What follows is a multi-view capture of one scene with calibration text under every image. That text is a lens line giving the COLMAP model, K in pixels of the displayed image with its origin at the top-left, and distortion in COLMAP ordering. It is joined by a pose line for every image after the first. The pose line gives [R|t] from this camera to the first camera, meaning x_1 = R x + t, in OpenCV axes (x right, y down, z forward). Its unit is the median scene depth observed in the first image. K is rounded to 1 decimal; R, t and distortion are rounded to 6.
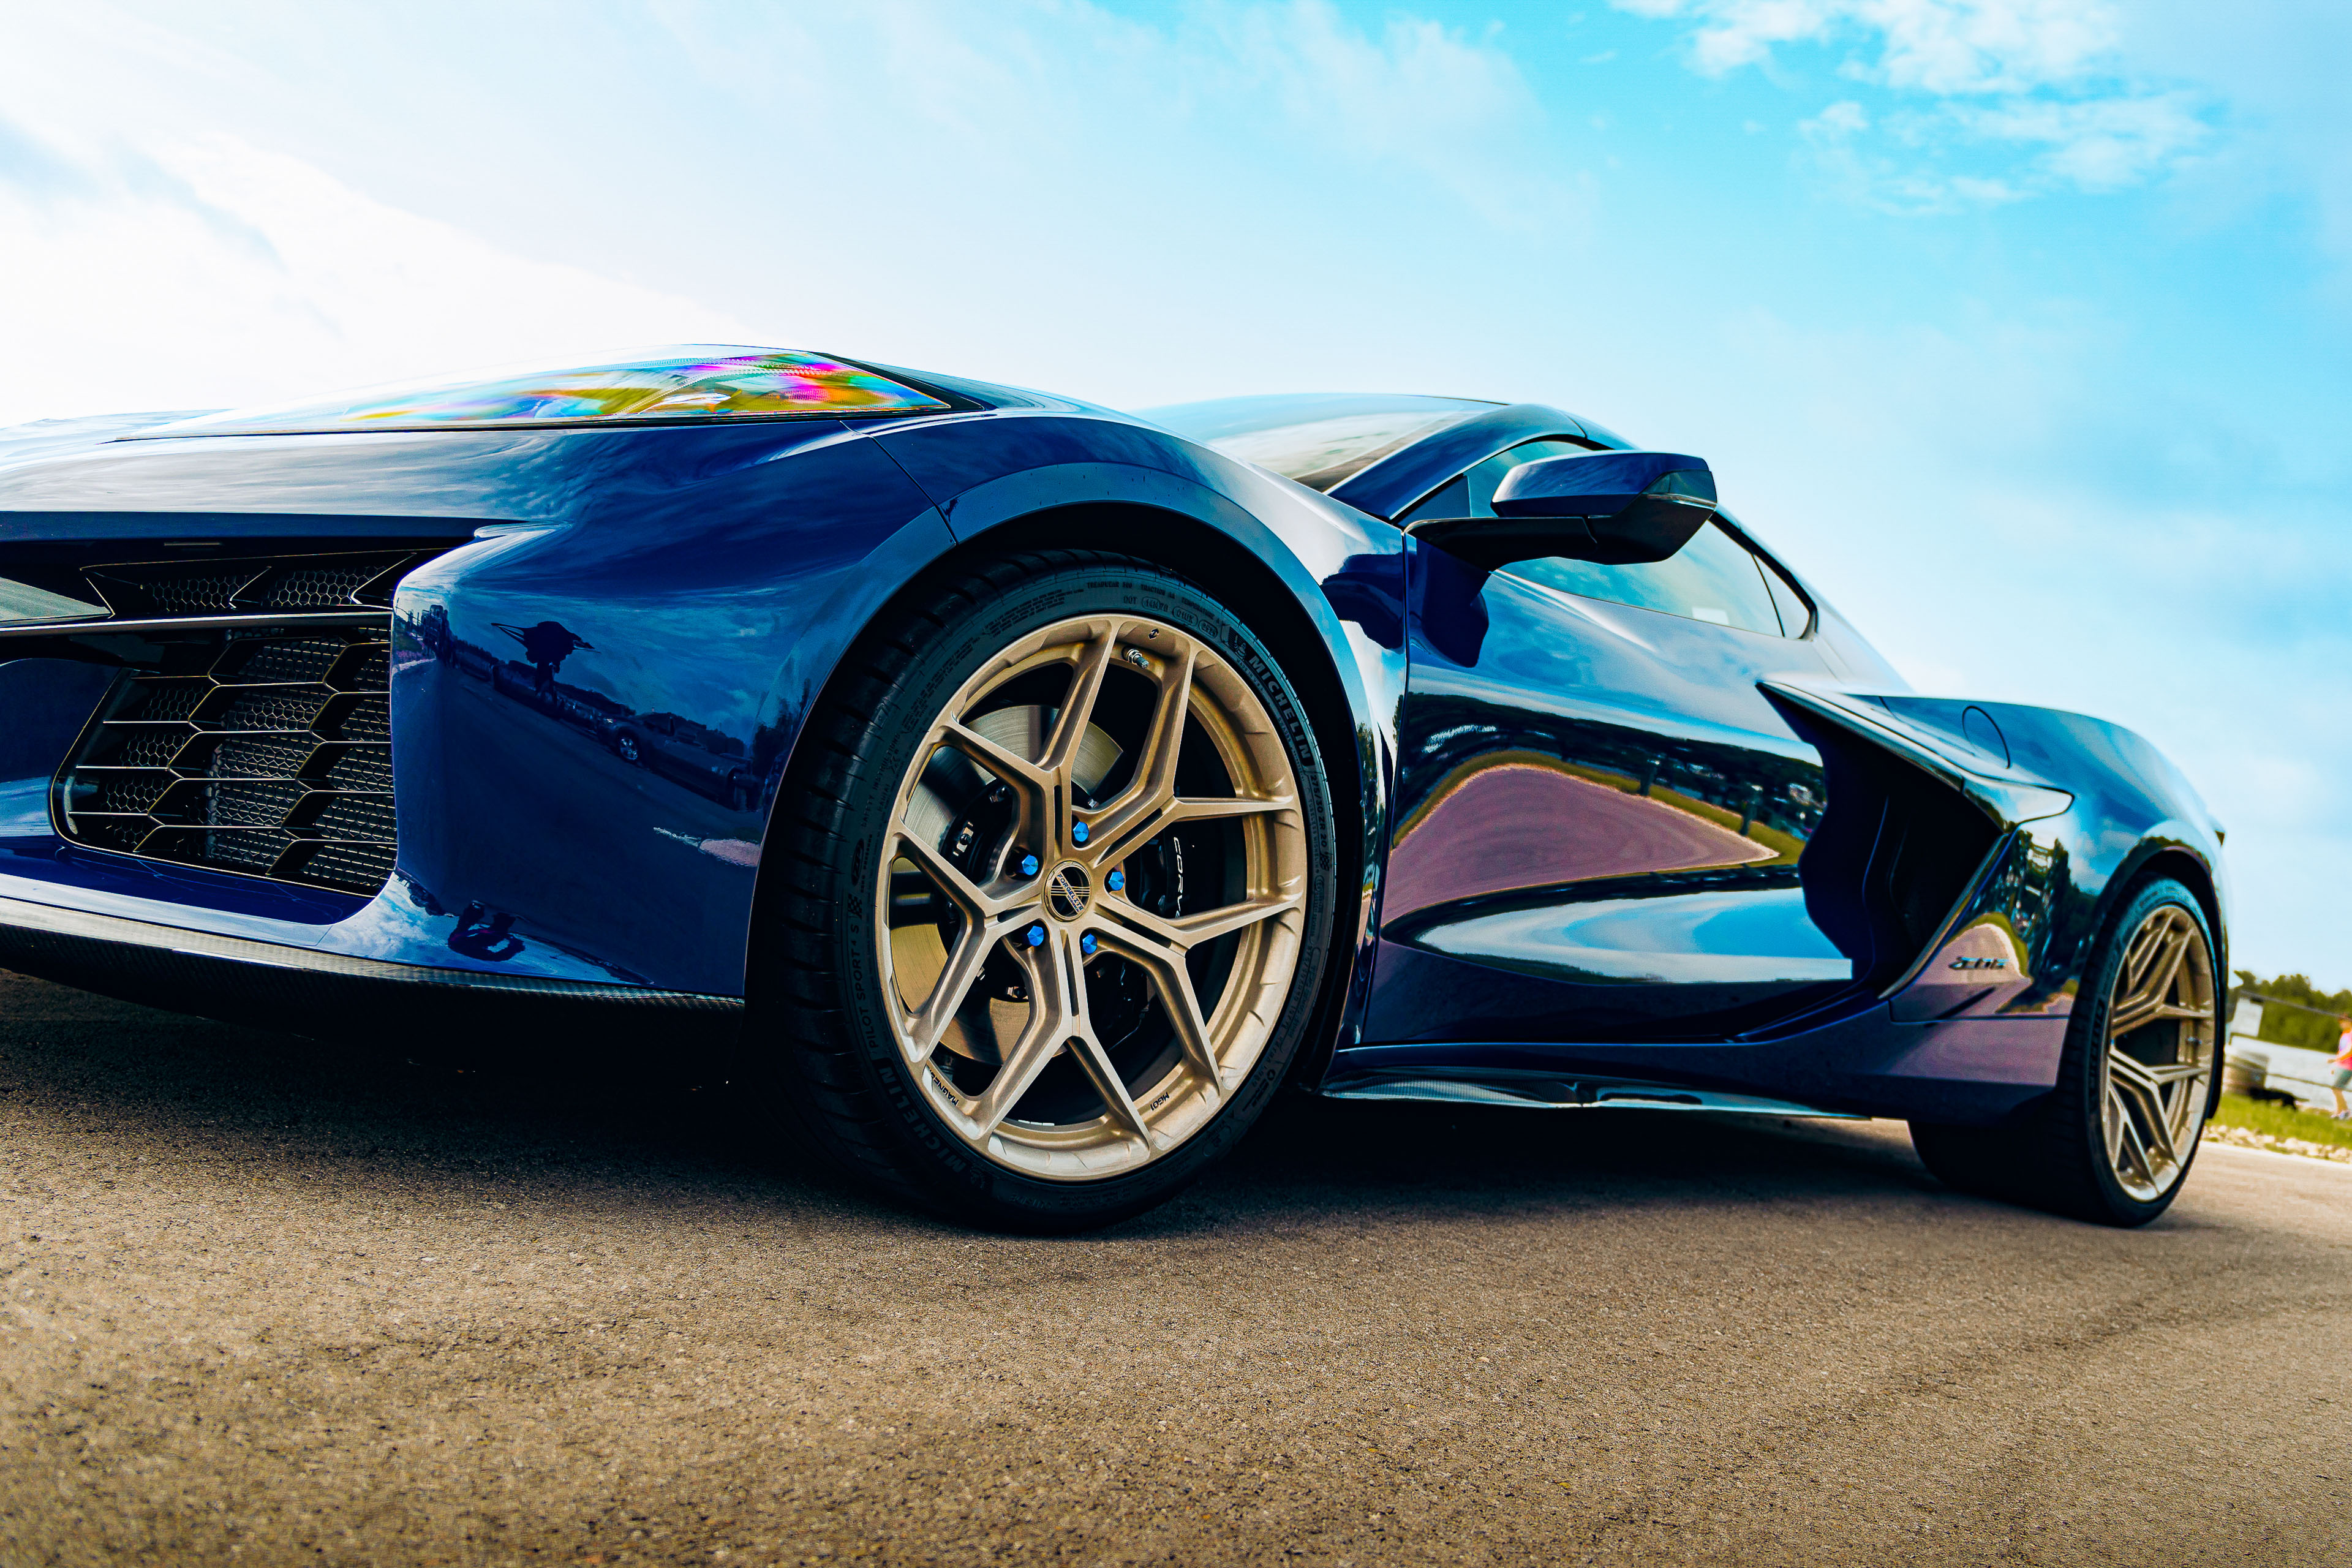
lens RADIAL K [[1896.4, 0, 1184.0], [0, 1896.4, 773.0], [0, 0, 1]] dist [0.022372, 0.015847]
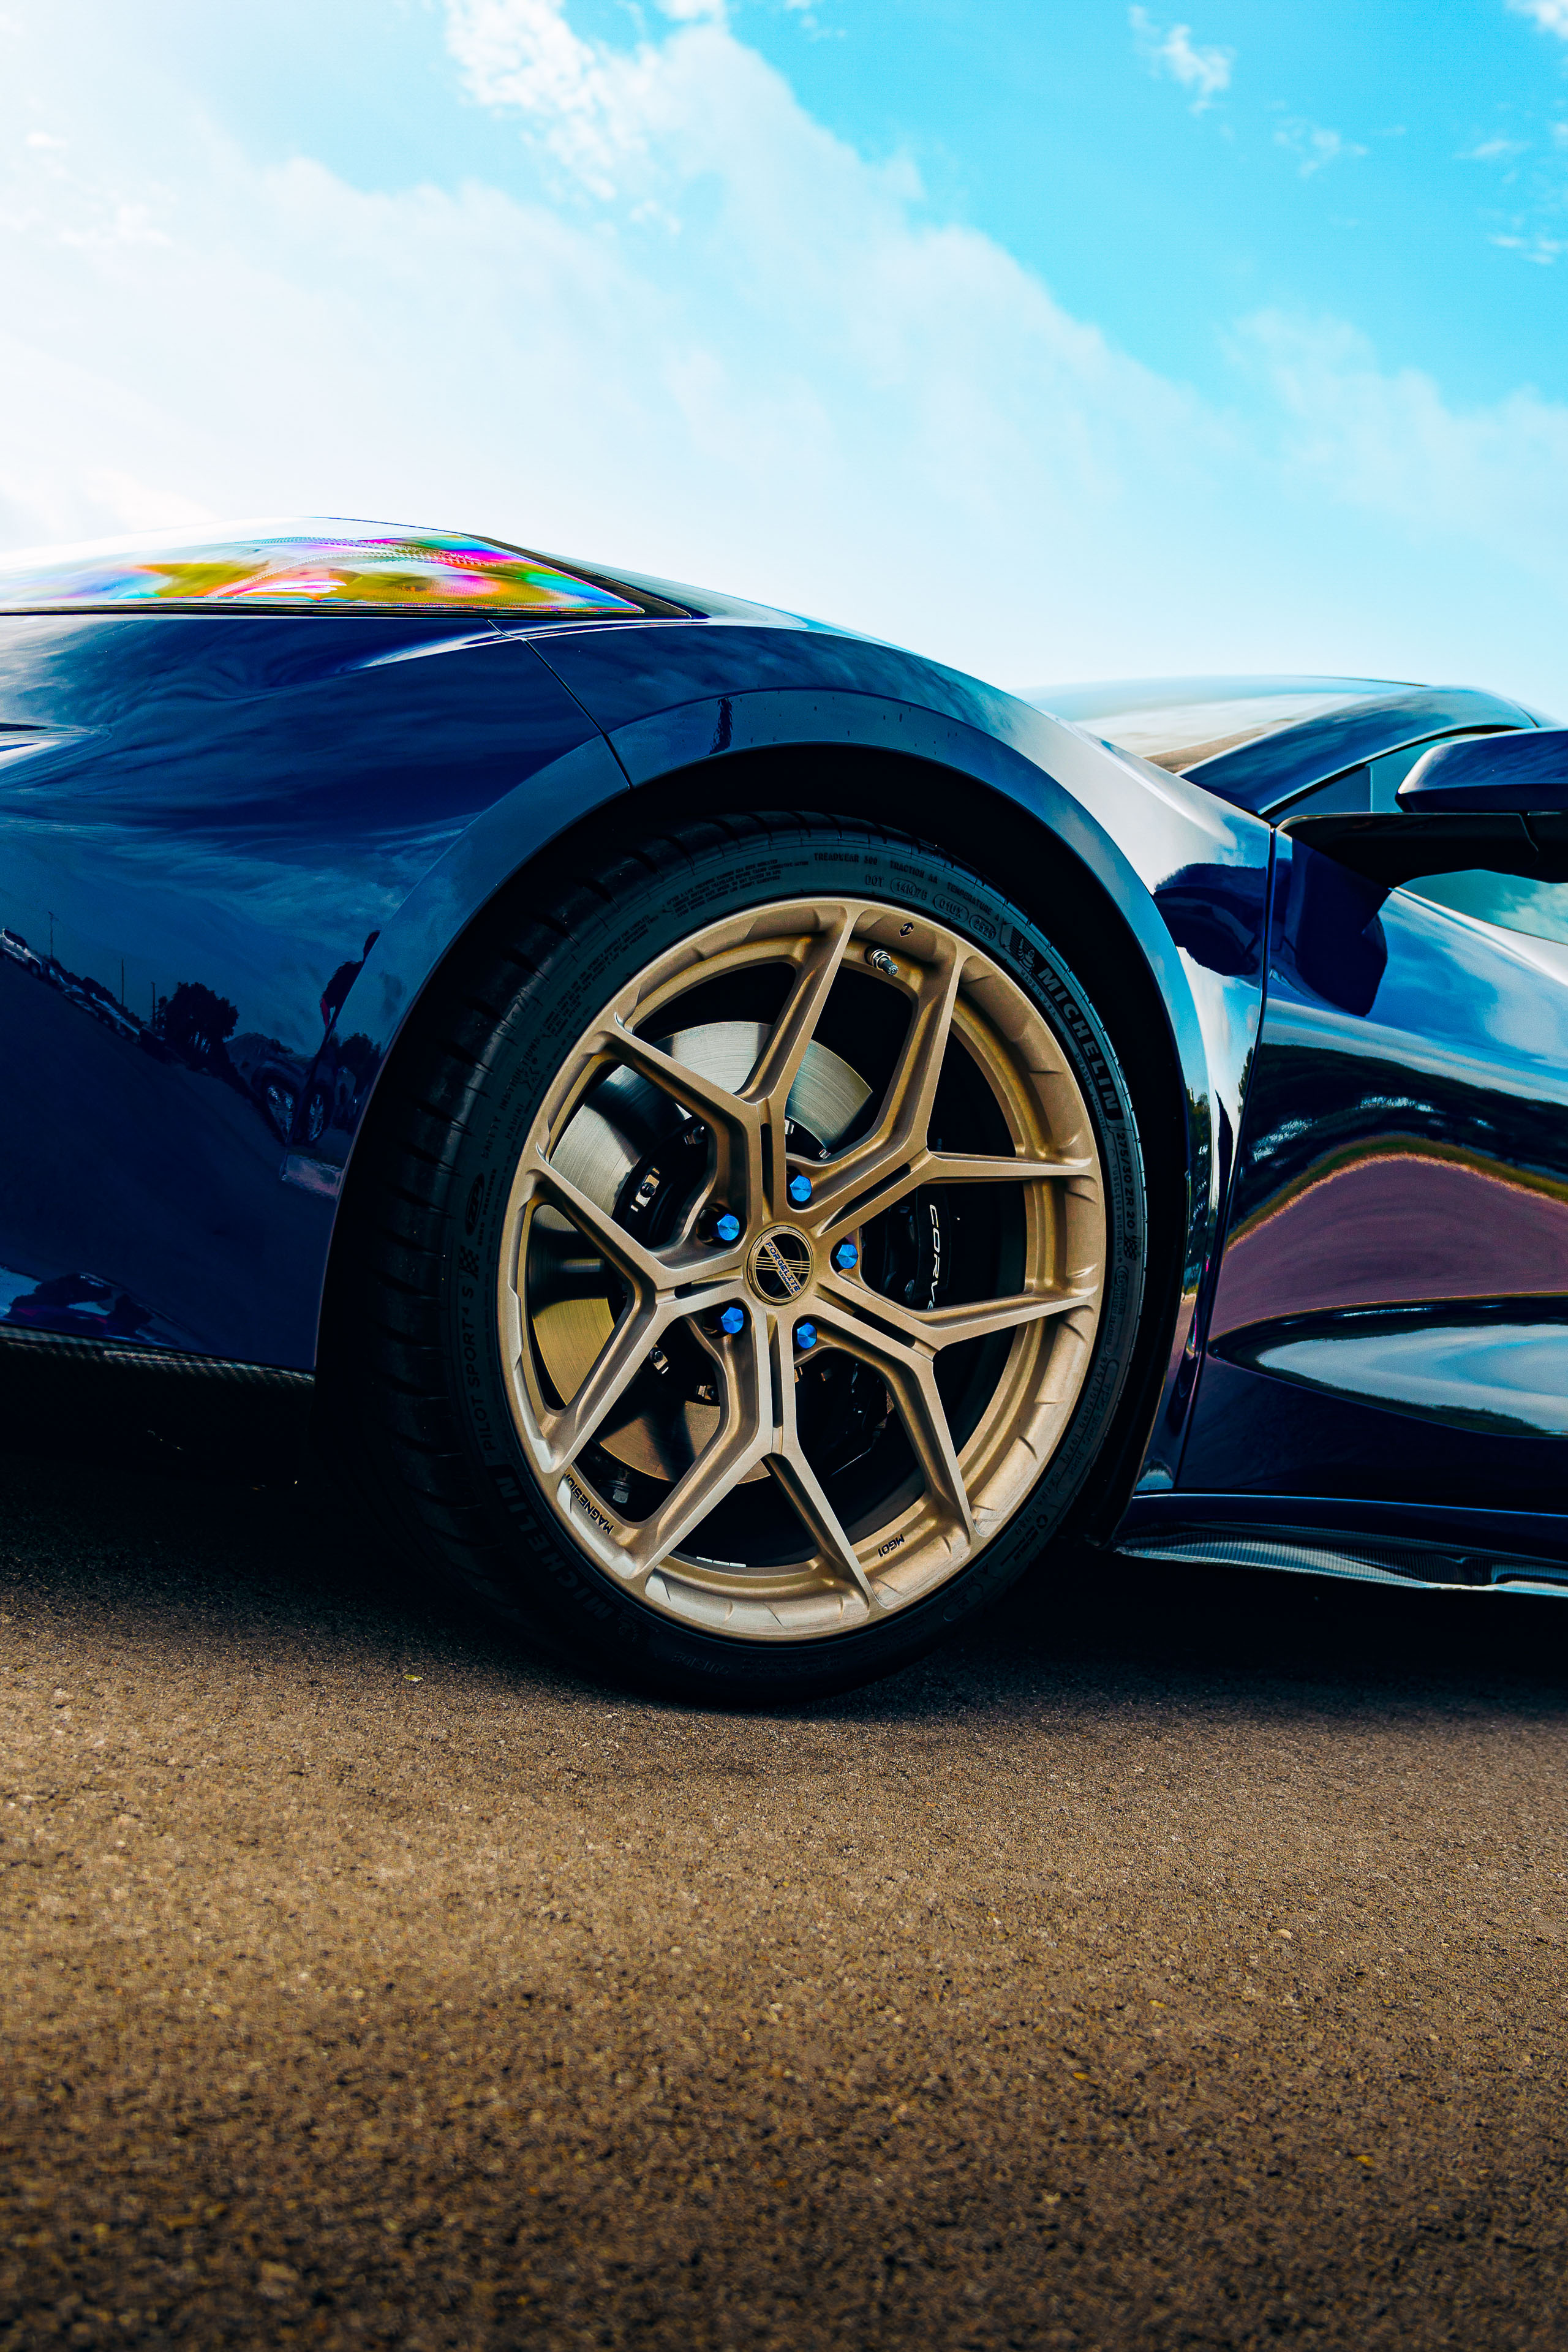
lens RADIAL K [[1896.4, 0, 858.3], [0, 1896.4, 1291.1], [0, 0, 1]] dist [0.022372, 0.015847]
pose [[0.989012, 0.053091, -0.137974, 0.080017], [-0.046582, 0.997663, 0.049986, 0.034482], [0.140306, -0.043009, 0.989174, 0.258253]]
